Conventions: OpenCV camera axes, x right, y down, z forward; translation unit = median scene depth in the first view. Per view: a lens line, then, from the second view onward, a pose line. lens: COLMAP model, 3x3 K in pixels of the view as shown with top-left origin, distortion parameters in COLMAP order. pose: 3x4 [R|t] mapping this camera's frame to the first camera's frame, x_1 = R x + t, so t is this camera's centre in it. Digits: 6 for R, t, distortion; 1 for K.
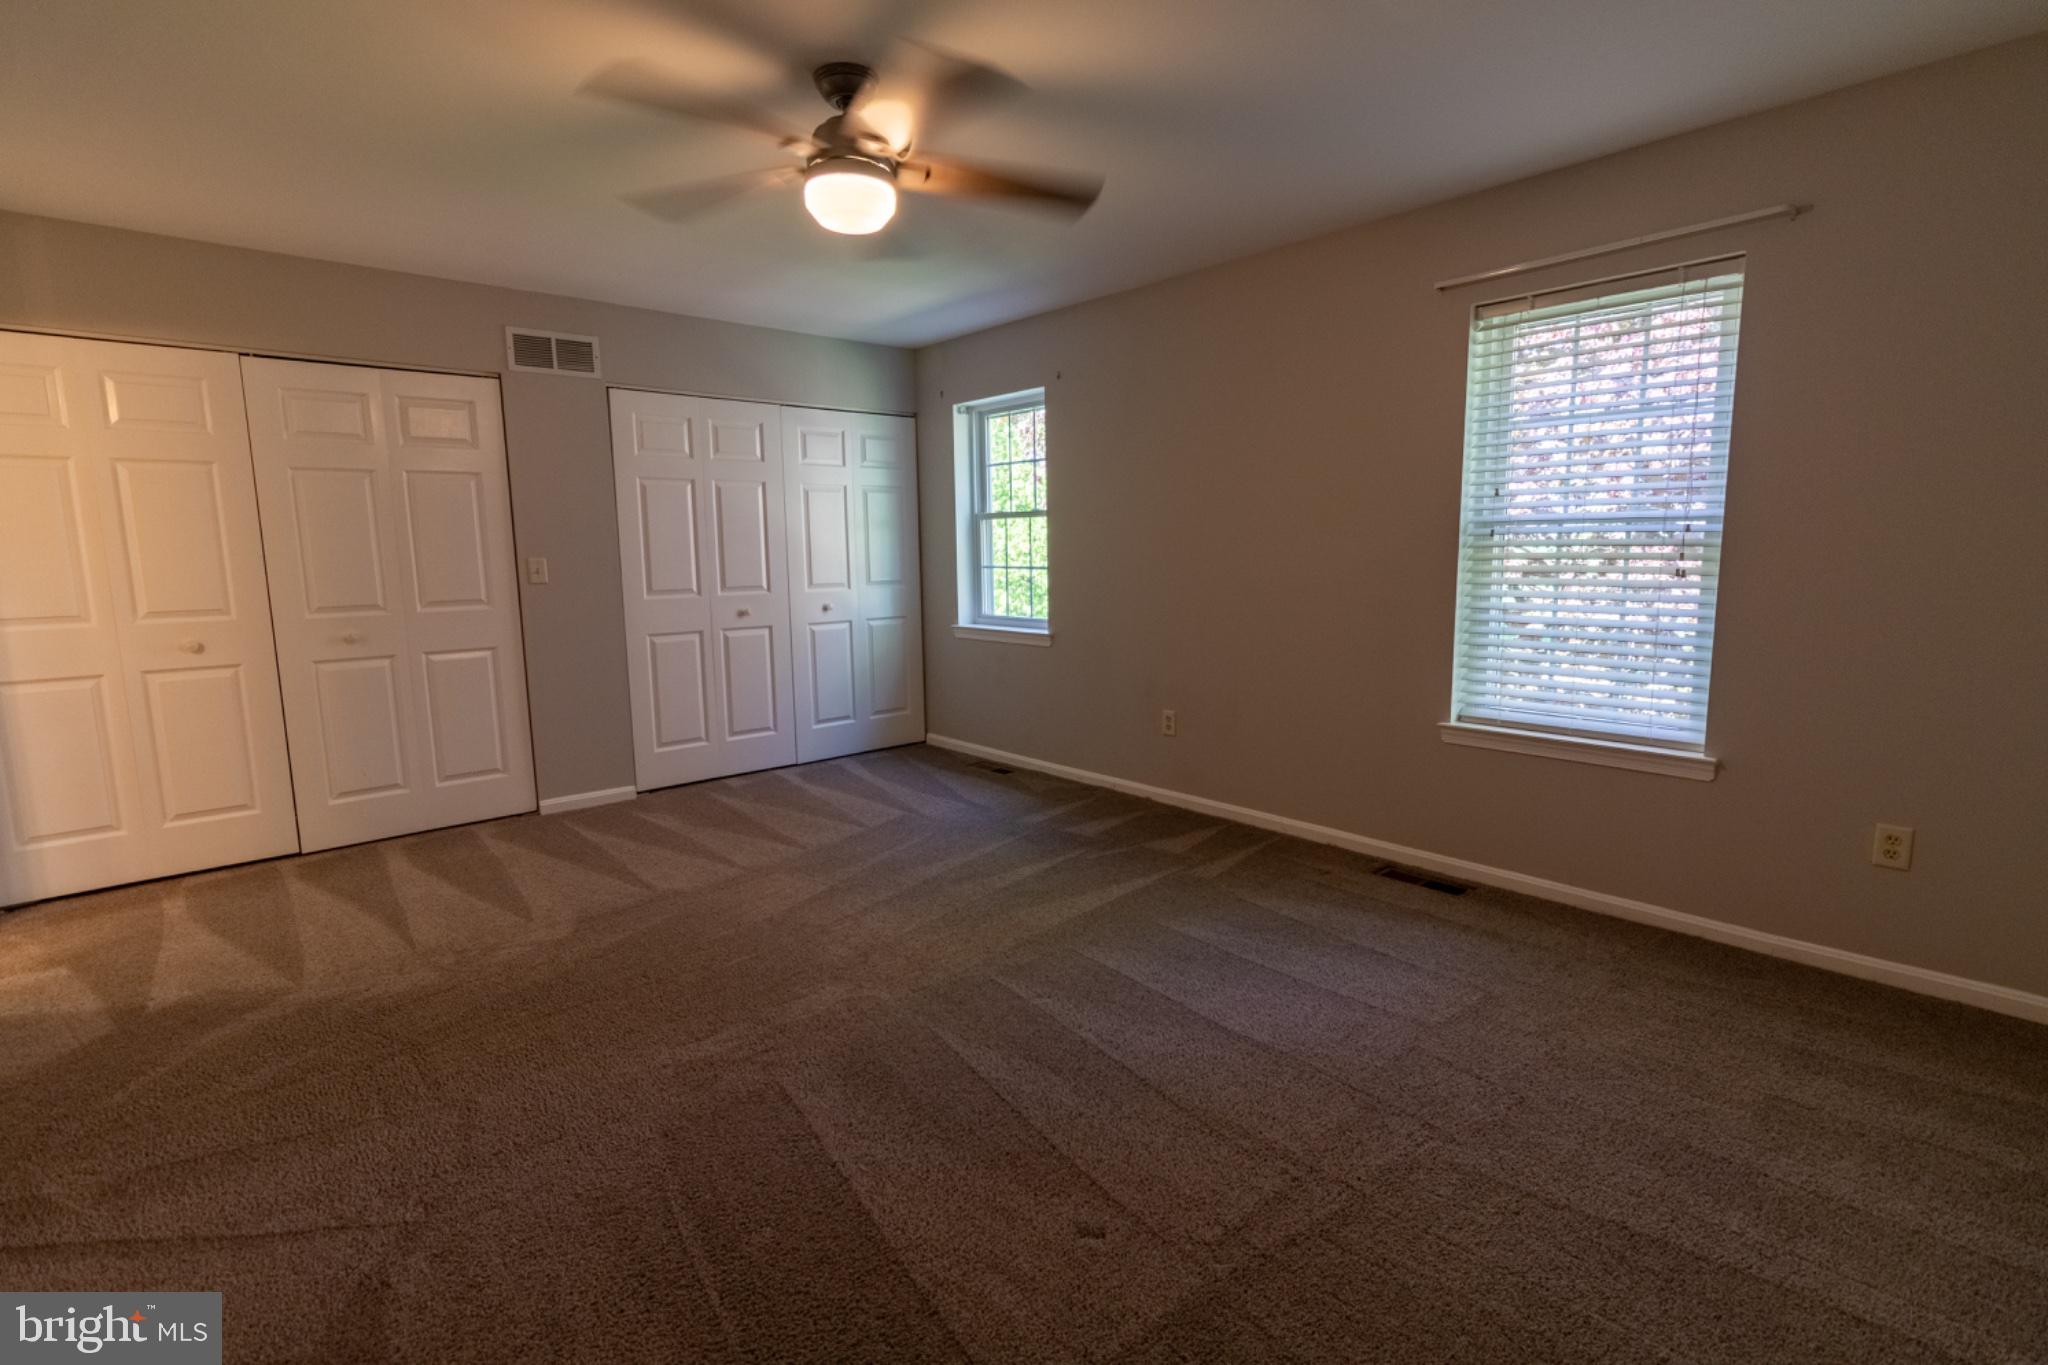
lens RADIAL K [[974.8, 0, 1013.7], [0, 974.8, 679.9], [0, 0, 1]] dist [0.000602, -0.000390]
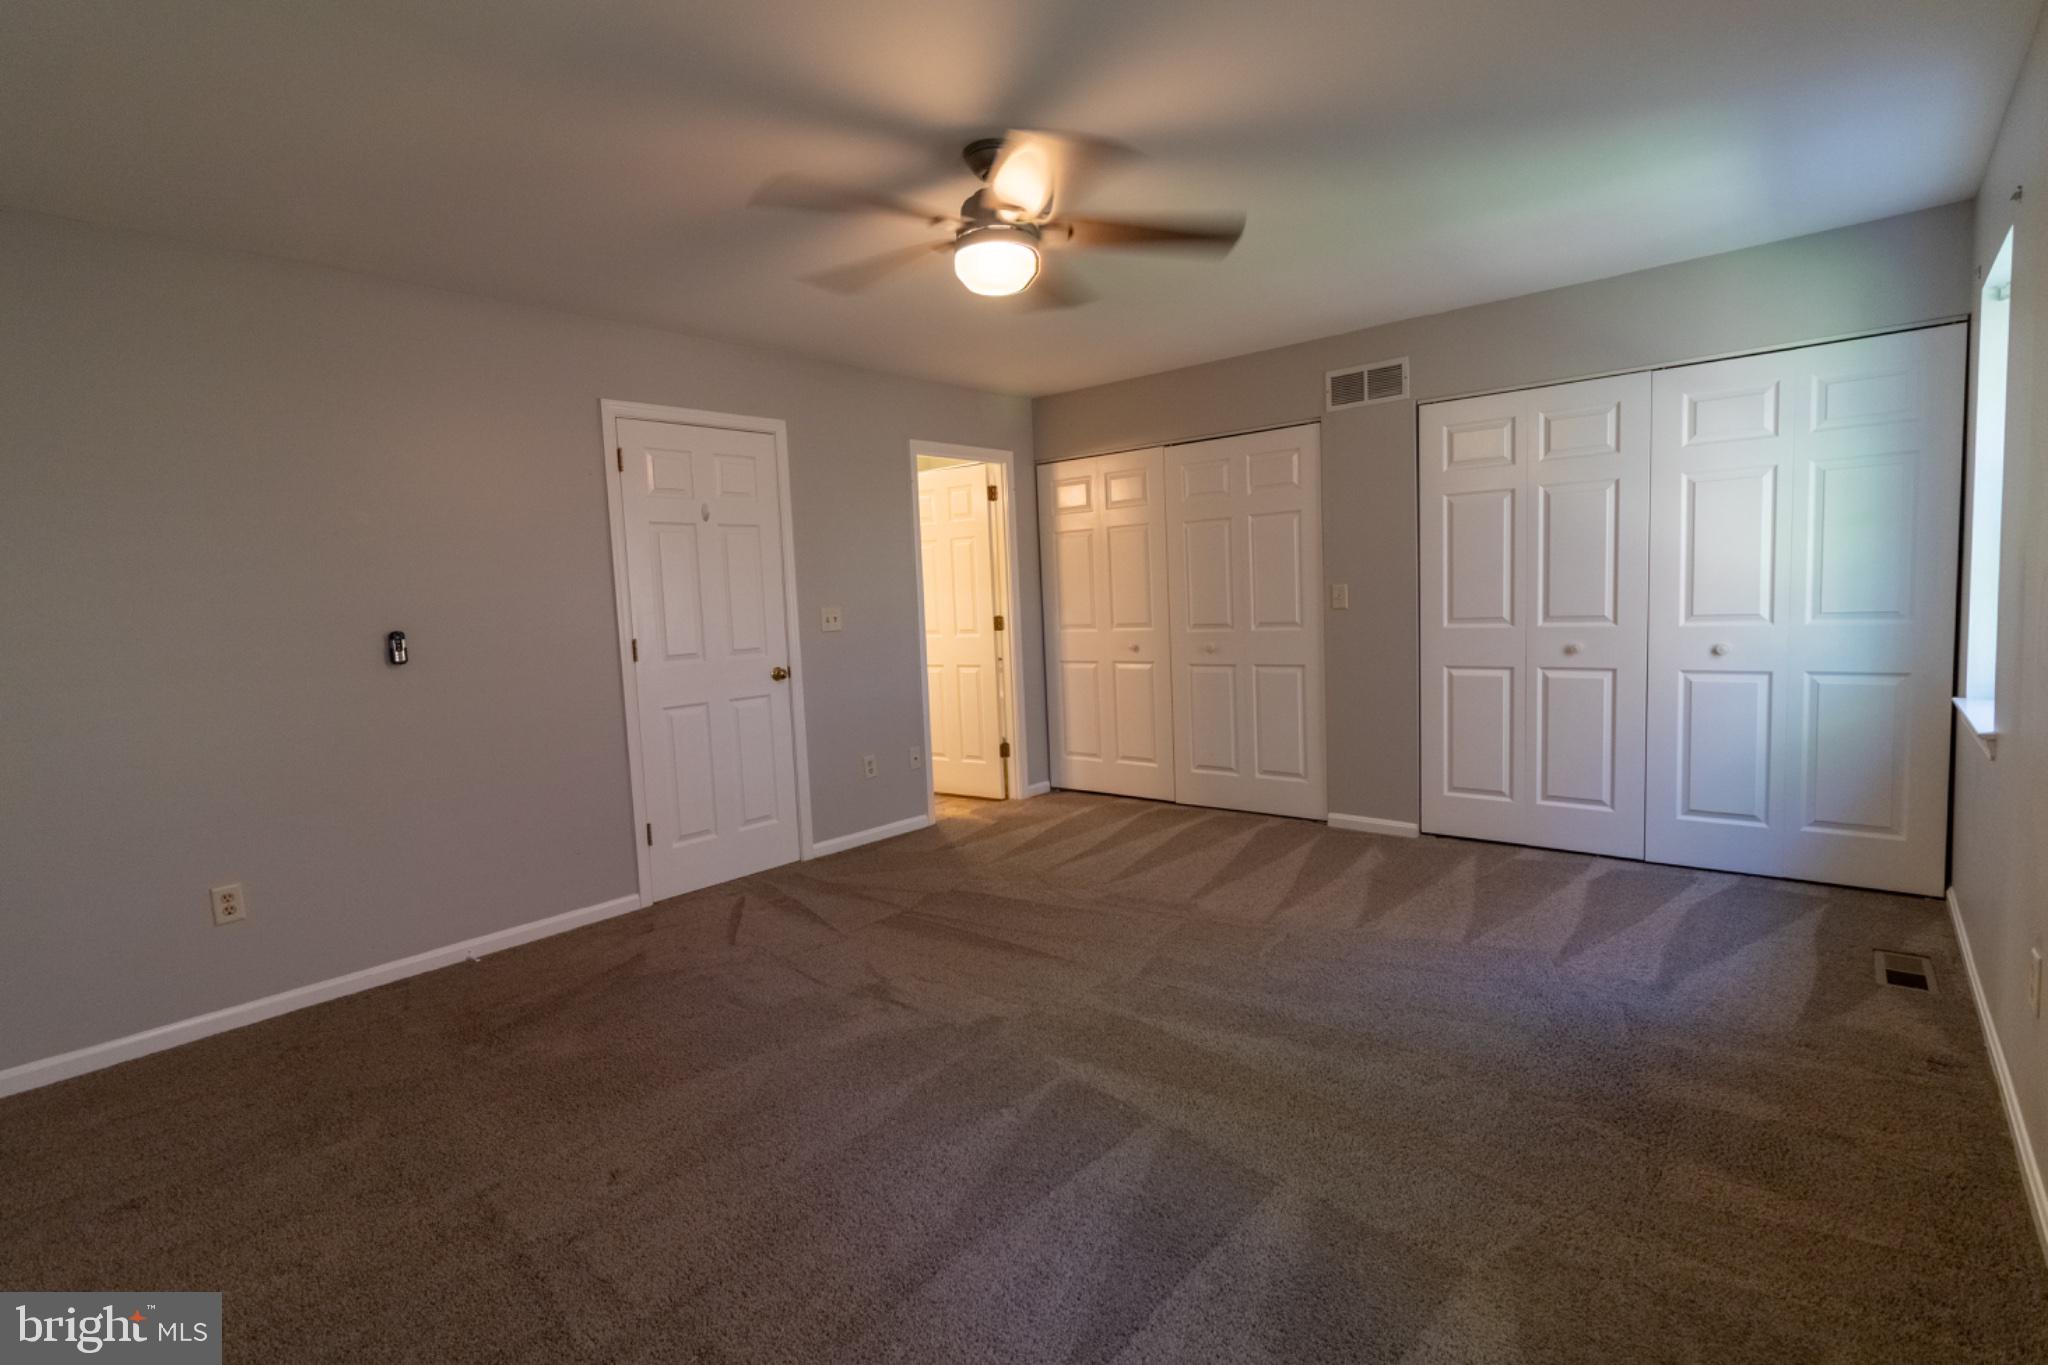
lens RADIAL K [[956.1, 0, 1021.0], [0, 956.1, 674.4], [0, 0, 1]] dist [0.001980, 0.000214]
pose [[0.138470, 0.088668, -0.986389, 0.491532], [-0.099255, 0.992212, 0.075258, -0.071863], [0.985380, 0.087483, 0.146192, 0.515099]]
